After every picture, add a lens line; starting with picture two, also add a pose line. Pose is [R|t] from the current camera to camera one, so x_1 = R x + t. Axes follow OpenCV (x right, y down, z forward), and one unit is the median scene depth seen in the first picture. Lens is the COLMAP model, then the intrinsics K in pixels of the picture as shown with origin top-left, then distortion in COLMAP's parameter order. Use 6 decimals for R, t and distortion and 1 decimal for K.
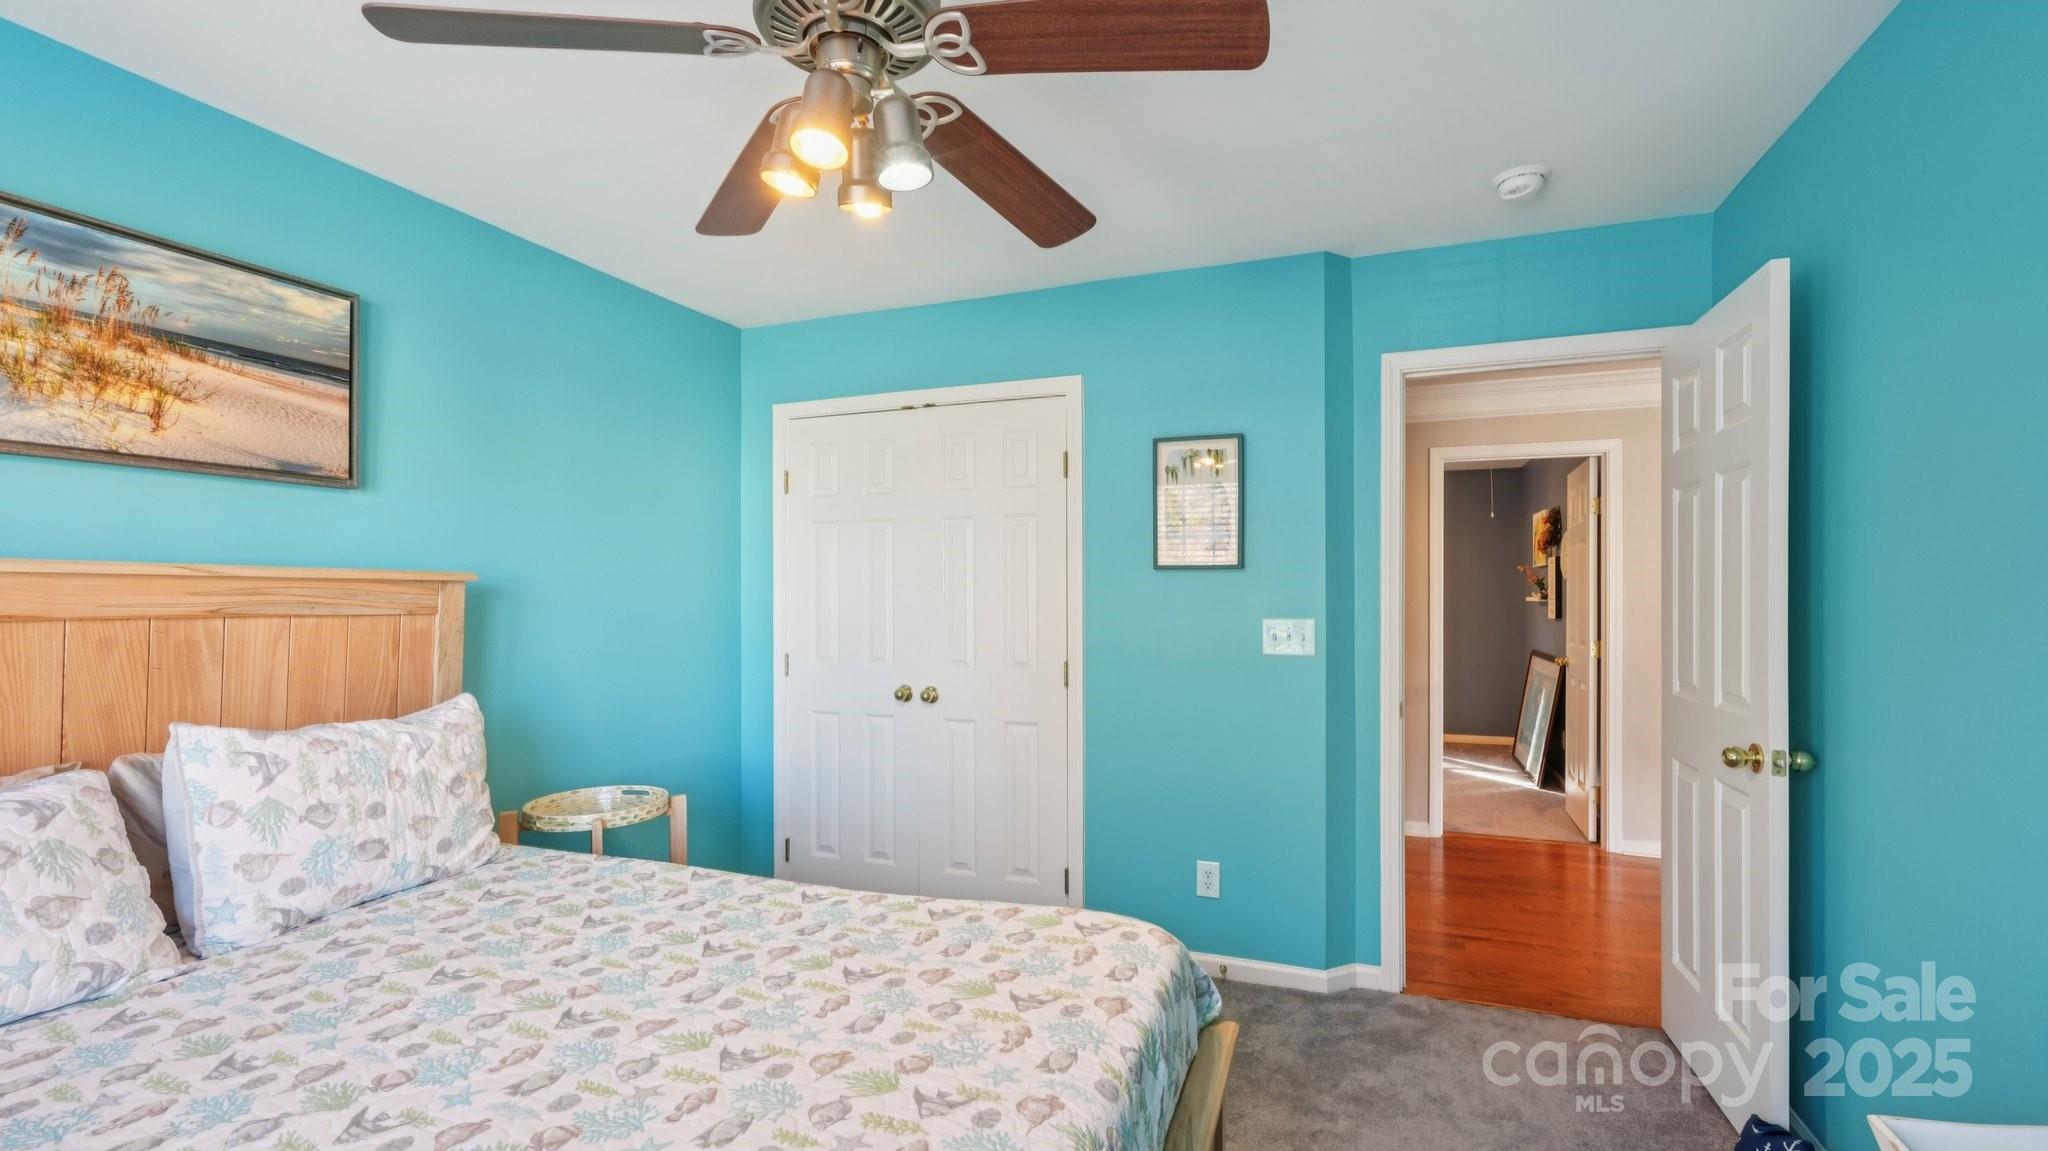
lens RADIAL K [[906.4, 0, 1031.0], [0, 906.4, 584.5], [0, 0, 1]] dist [0.000082, 0.000134]
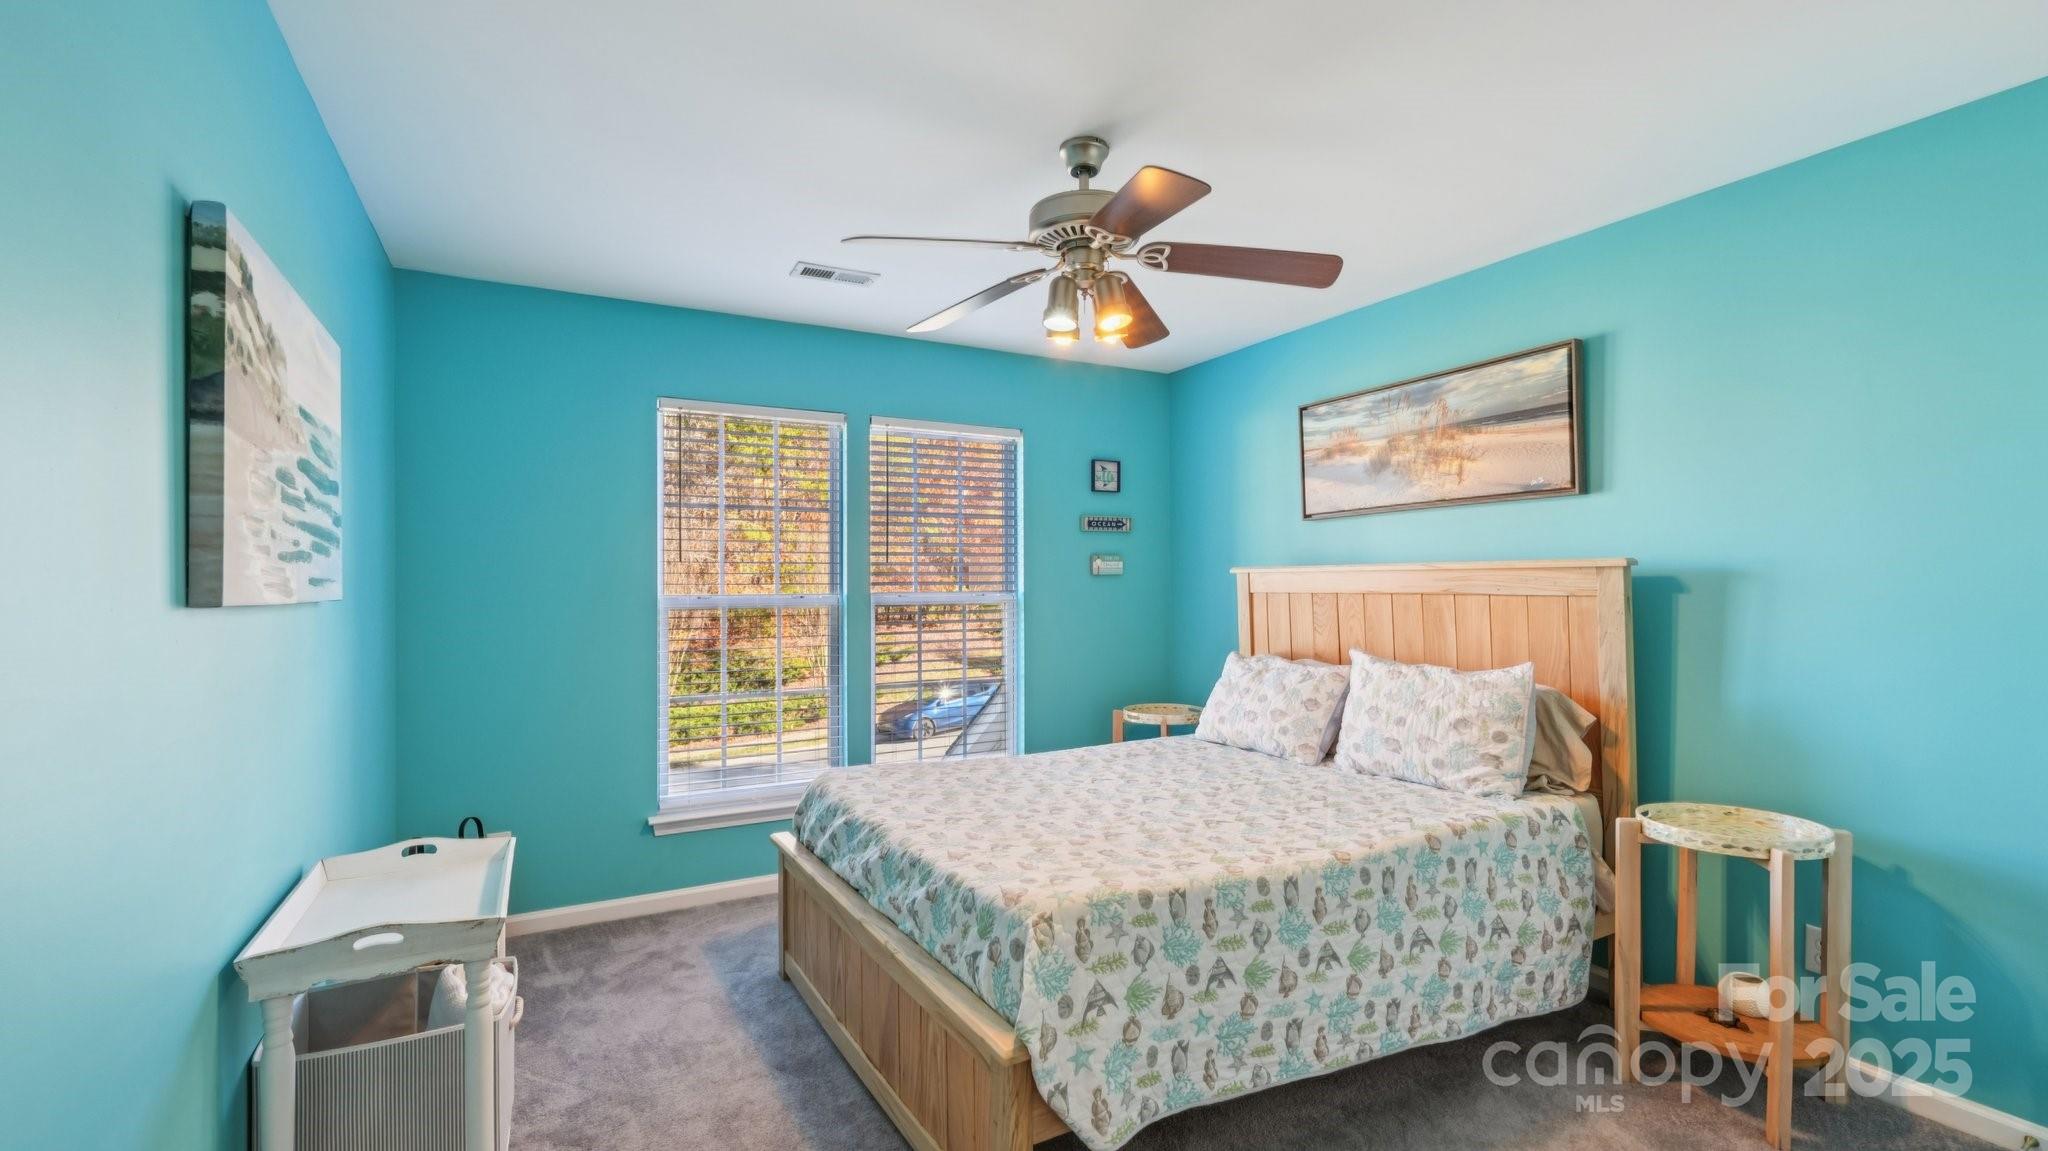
lens RADIAL K [[906.4, 0, 1028.7], [0, 906.4, 571.5], [0, 0, 1]] dist [0.000082, 0.000134]
pose [[-0.652523, -0.003784, -0.757760, 0.819021], [0.017593, 0.999642, -0.020142, 0.014341], [0.757565, -0.026474, -0.652223, 1.465880]]
